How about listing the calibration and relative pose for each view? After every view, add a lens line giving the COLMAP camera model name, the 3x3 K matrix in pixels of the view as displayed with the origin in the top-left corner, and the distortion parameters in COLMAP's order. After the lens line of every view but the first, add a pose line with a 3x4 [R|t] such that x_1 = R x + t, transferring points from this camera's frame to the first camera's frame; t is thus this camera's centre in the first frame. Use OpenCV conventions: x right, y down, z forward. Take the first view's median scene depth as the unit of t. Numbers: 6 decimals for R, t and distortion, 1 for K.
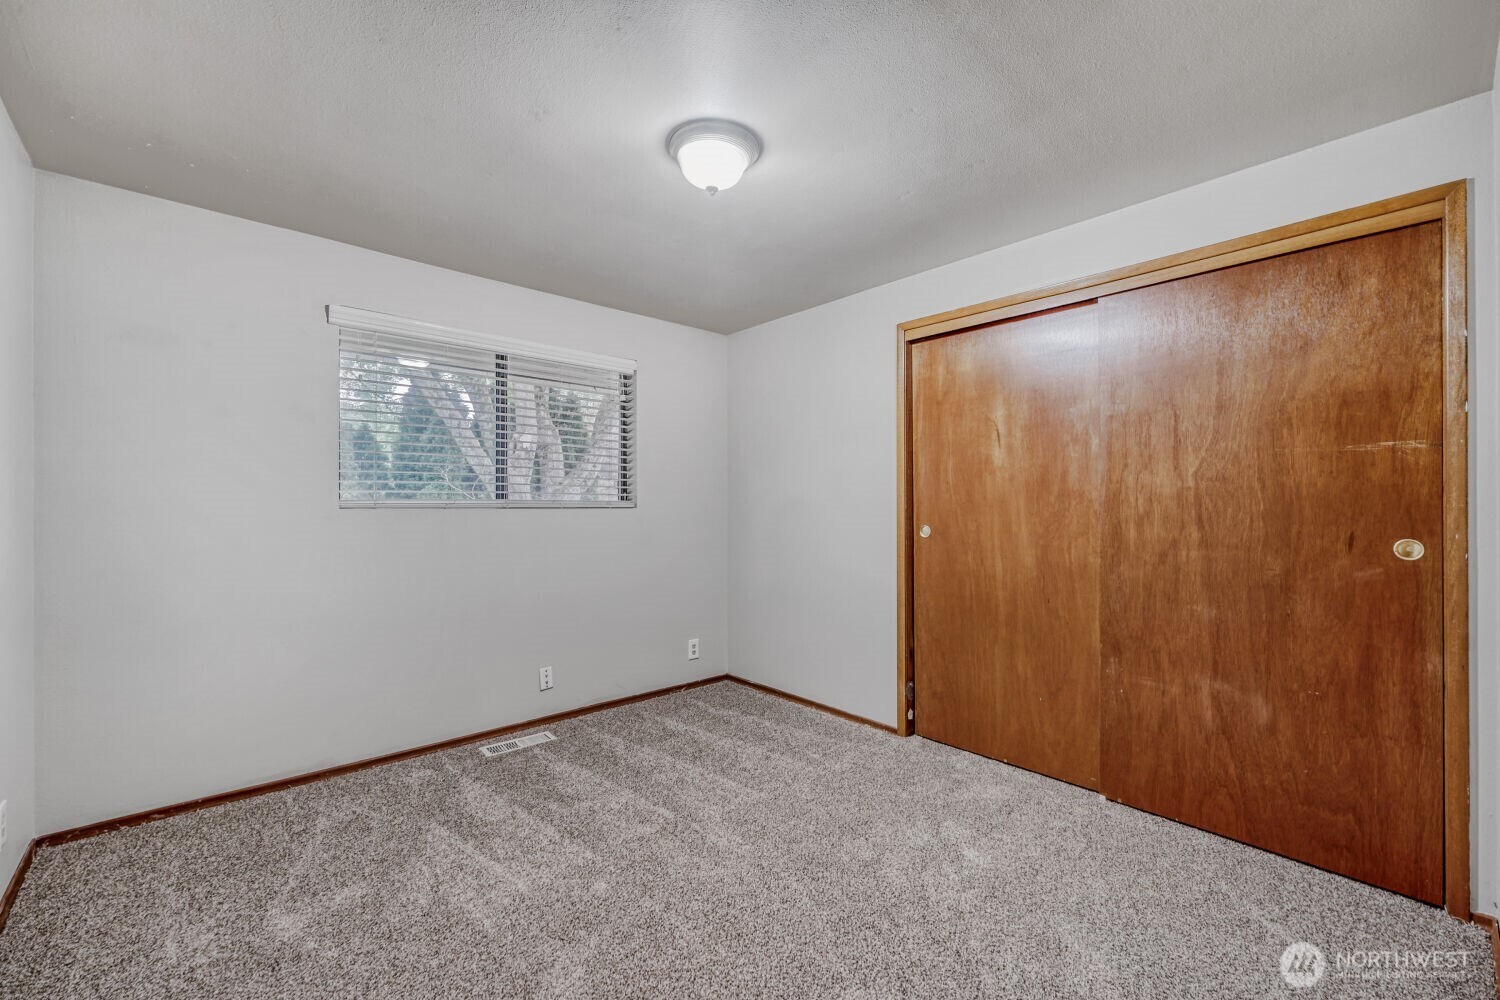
lens RADIAL K [[612.7, 0, 746.3], [0, 612.7, 515.7], [0, 0, 1]] dist [-0.021400, 0.000732]
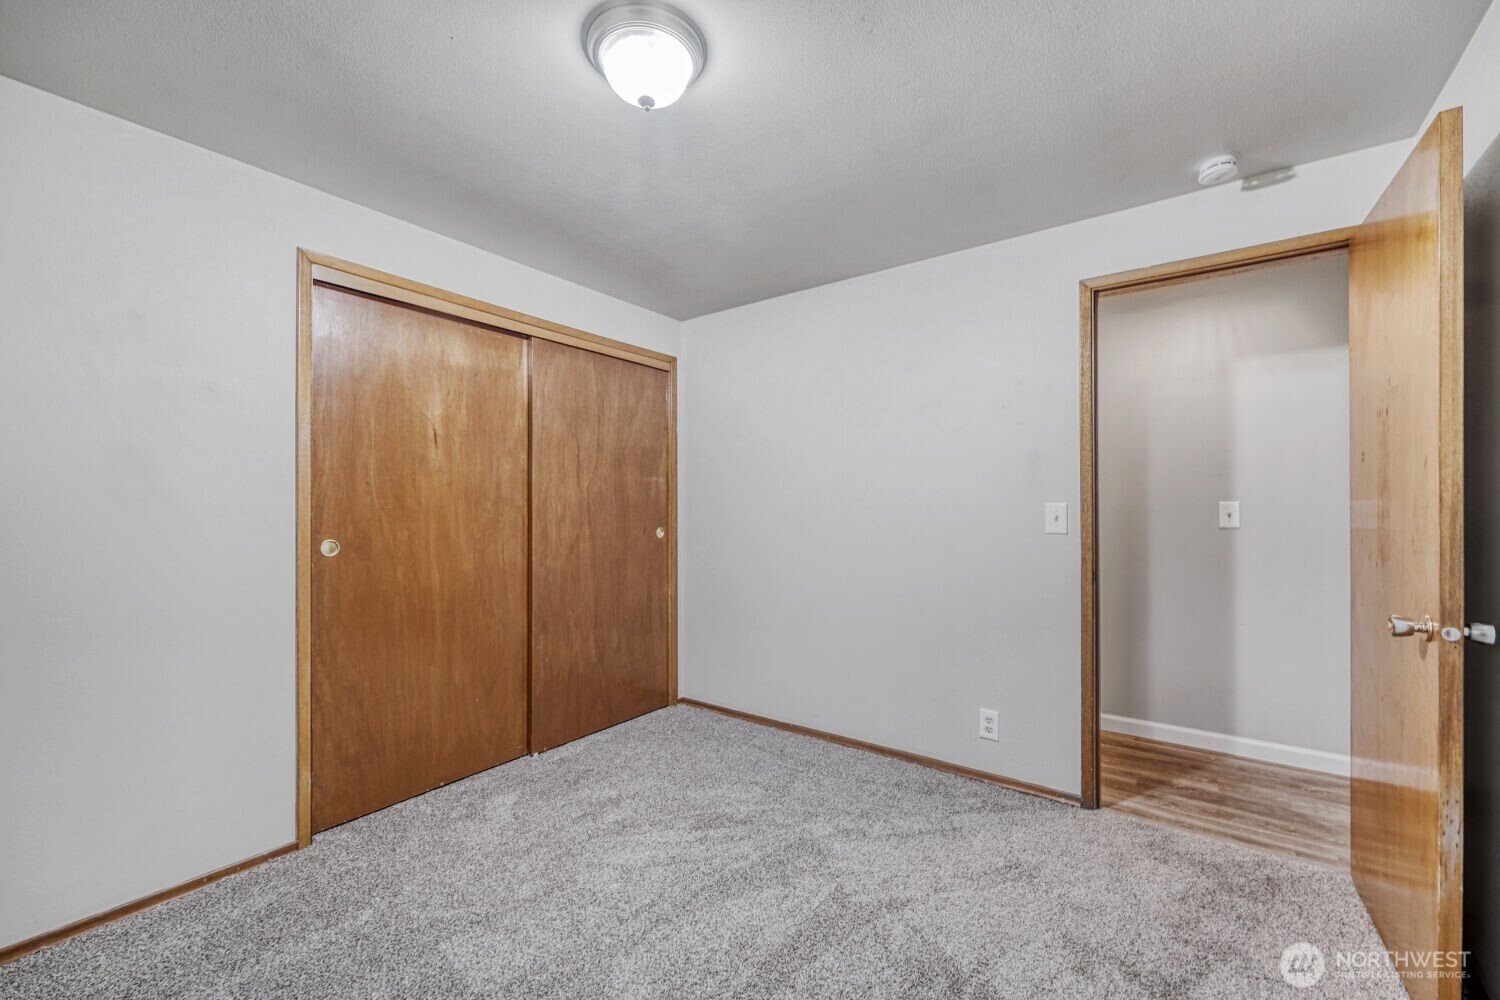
lens RADIAL K [[612.7, 0, 746.3], [0, 612.7, 515.7], [0, 0, 1]] dist [-0.021400, 0.000732]
pose [[-0.235161, -0.012948, 0.971870, -0.638104], [0.016287, 0.999718, 0.017260, -0.020341], [-0.971820, 0.019887, -0.234884, 0.820478]]
